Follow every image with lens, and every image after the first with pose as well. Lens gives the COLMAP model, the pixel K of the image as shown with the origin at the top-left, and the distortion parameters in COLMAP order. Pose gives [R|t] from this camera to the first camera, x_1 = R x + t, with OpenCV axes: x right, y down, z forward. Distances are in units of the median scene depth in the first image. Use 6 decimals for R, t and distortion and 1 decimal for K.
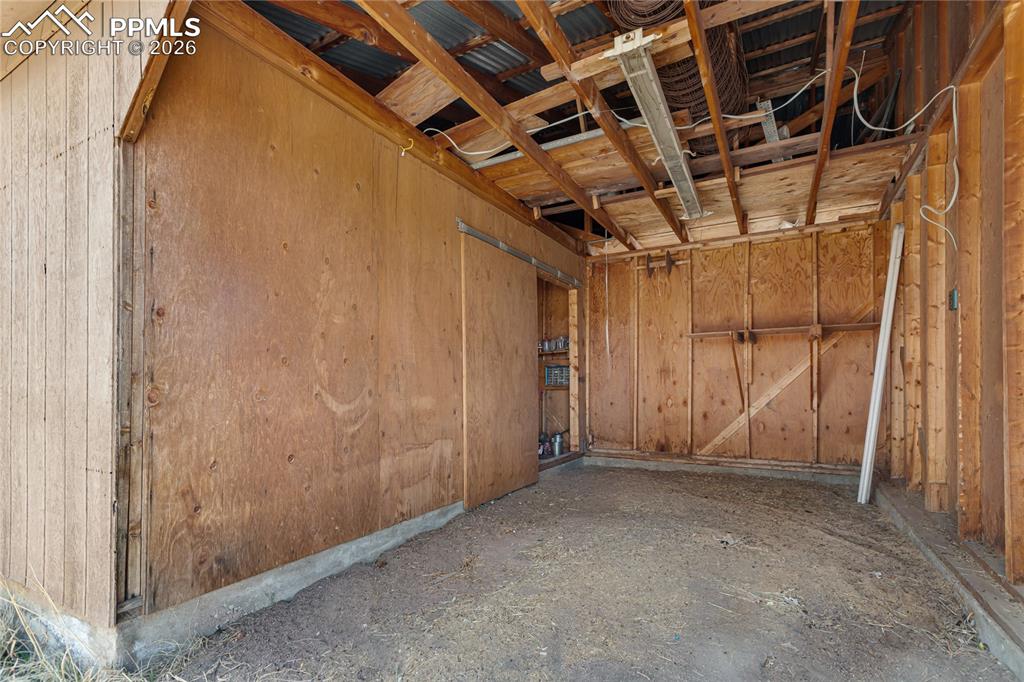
lens RADIAL K [[452.5, 0, 514.9], [0, 452.5, 373.2], [0, 0, 1]] dist [0.009525, 0.000035]
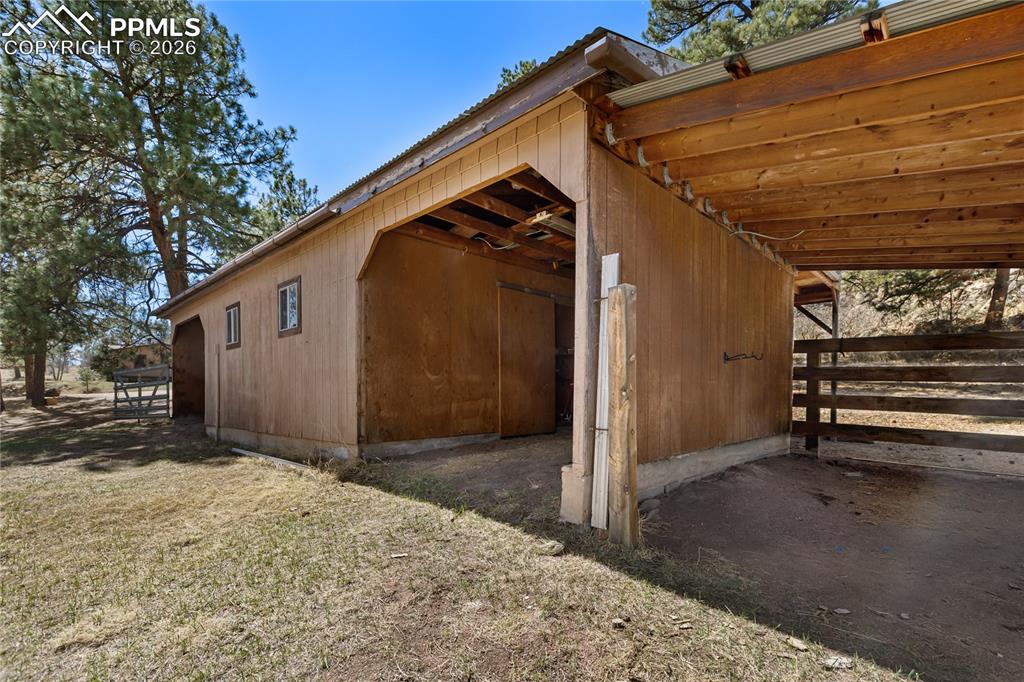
lens RADIAL K [[452.5, 0, 514.9], [0, 452.5, 373.2], [0, 0, 1]] dist [0.009525, 0.000035]
pose [[0.967388, -0.015415, -0.252830, 0.565416], [0.010345, 0.999718, -0.021372, 0.107730], [0.253088, 0.018059, 0.967275, -1.042829]]
